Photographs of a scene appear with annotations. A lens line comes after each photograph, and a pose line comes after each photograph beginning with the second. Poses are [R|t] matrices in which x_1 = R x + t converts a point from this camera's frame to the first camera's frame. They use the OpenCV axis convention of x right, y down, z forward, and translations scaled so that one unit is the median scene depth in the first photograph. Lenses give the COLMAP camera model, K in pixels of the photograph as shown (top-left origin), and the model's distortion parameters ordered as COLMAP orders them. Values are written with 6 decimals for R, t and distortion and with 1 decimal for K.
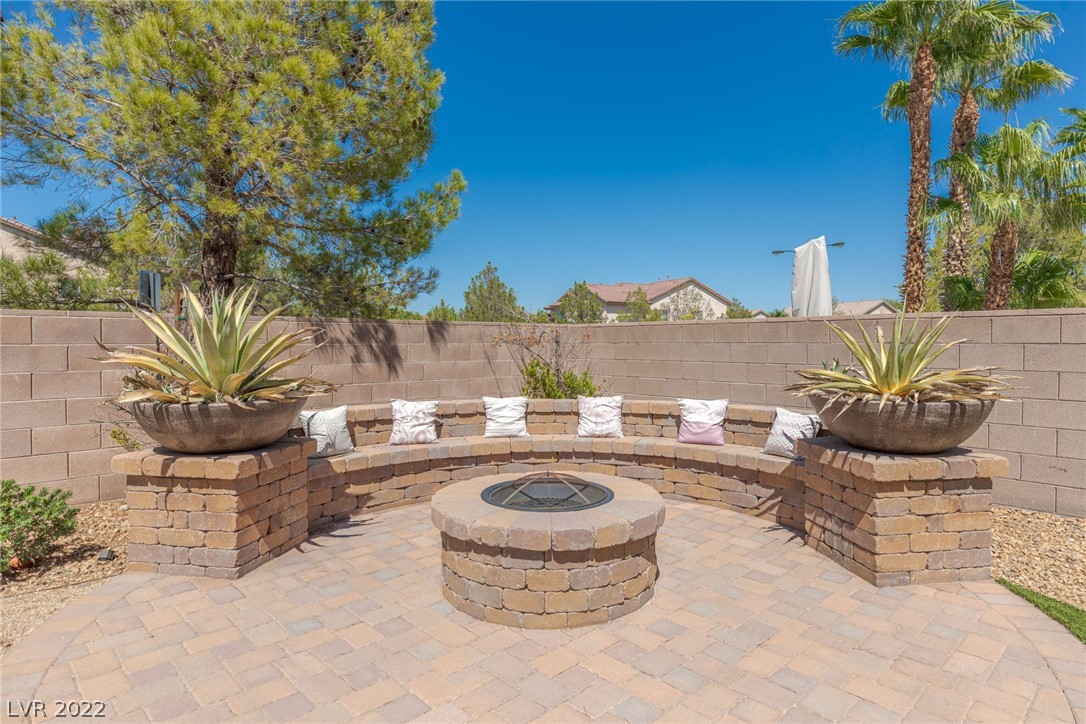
lens RADIAL K [[619.9, 0, 543.0], [0, 619.9, 362.0], [0, 0, 1]] dist [0.007421, 0.000889]
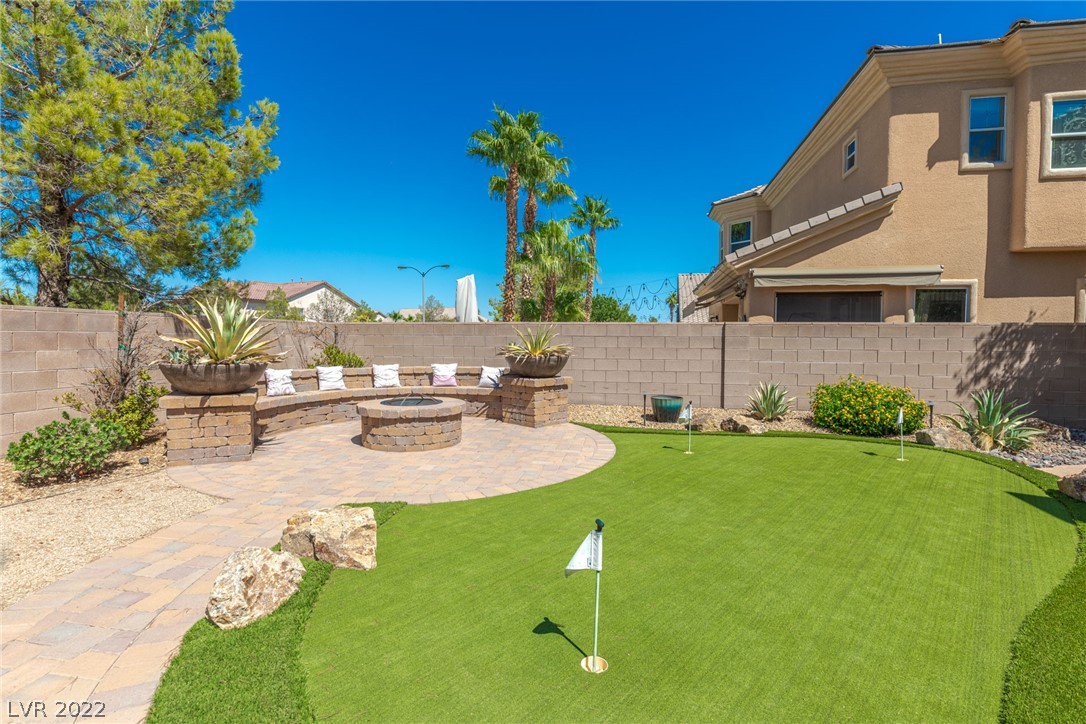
lens RADIAL K [[535.4, 0, 543.0], [0, 535.4, 362.0], [0, 0, 1]] dist [-0.000150, -0.000130]
pose [[0.797639, -0.019436, 0.602821, -0.532712], [0.011761, 0.999792, 0.016673, 0.030930], [-0.603020, -0.006209, 0.797702, -0.551296]]
